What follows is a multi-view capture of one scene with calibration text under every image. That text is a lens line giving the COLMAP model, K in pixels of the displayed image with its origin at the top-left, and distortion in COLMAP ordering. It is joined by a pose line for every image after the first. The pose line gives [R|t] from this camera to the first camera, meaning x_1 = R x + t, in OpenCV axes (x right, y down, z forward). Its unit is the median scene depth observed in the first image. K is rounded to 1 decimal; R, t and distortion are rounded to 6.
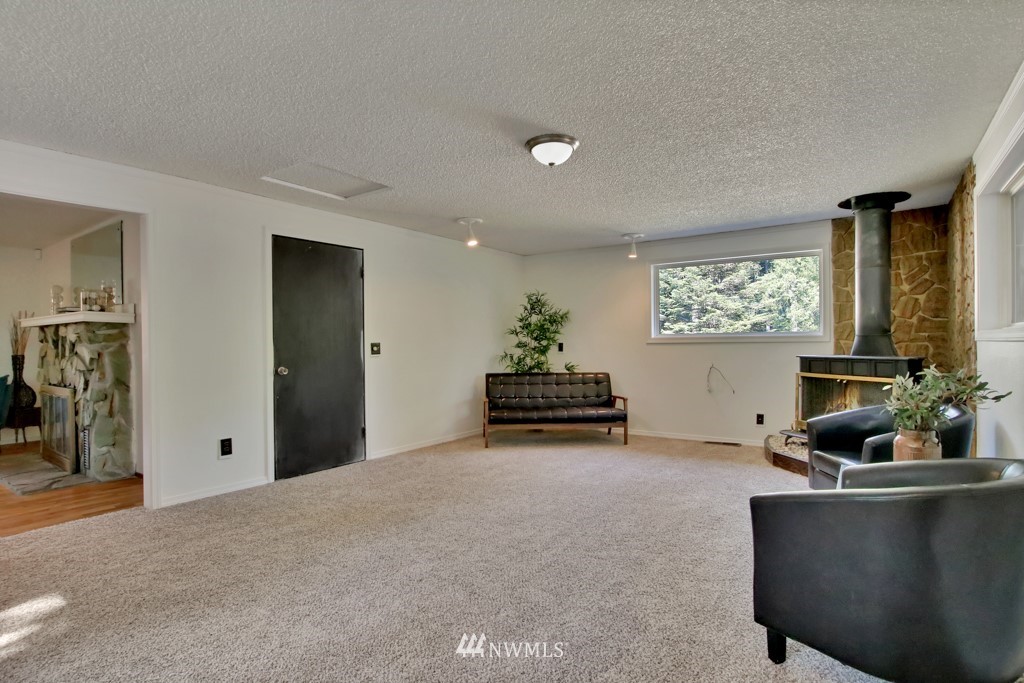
lens RADIAL K [[541.6, 0, 512.8], [0, 541.6, 345.5], [0, 0, 1]] dist [-0.027512, 0.000863]
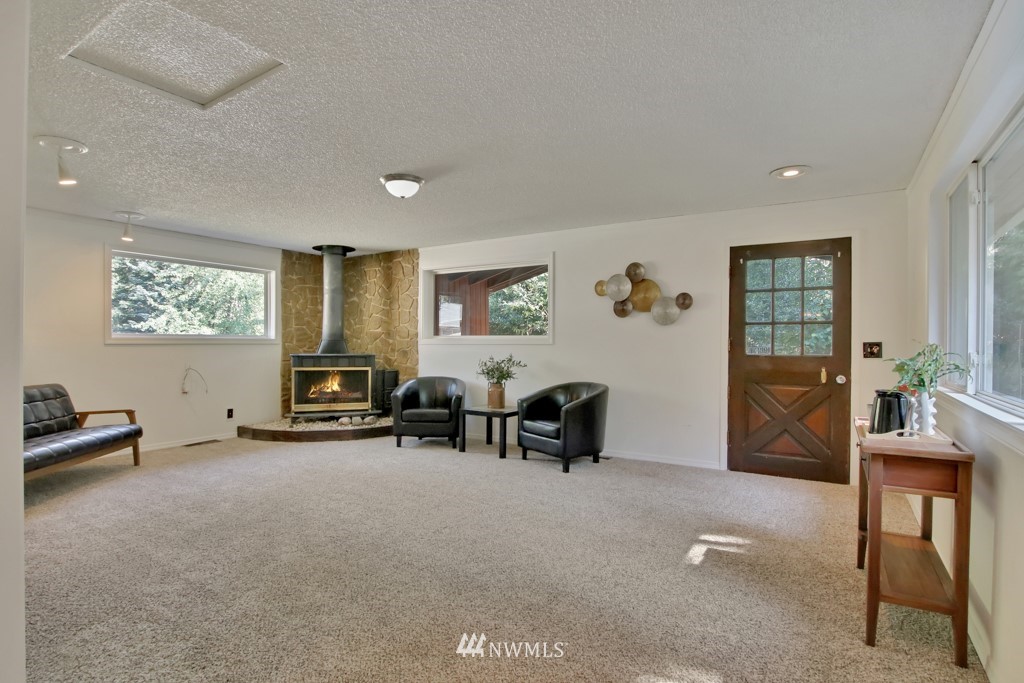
lens RADIAL K [[541.6, 0, 512.8], [0, 541.6, 345.5], [0, 0, 1]] dist [-0.027512, 0.000863]
pose [[-0.082420, 0.003463, 0.996592, -0.830820], [0.003703, 0.999988, -0.003169, 0.003289], [-0.996591, 0.003429, -0.082432, 0.608770]]
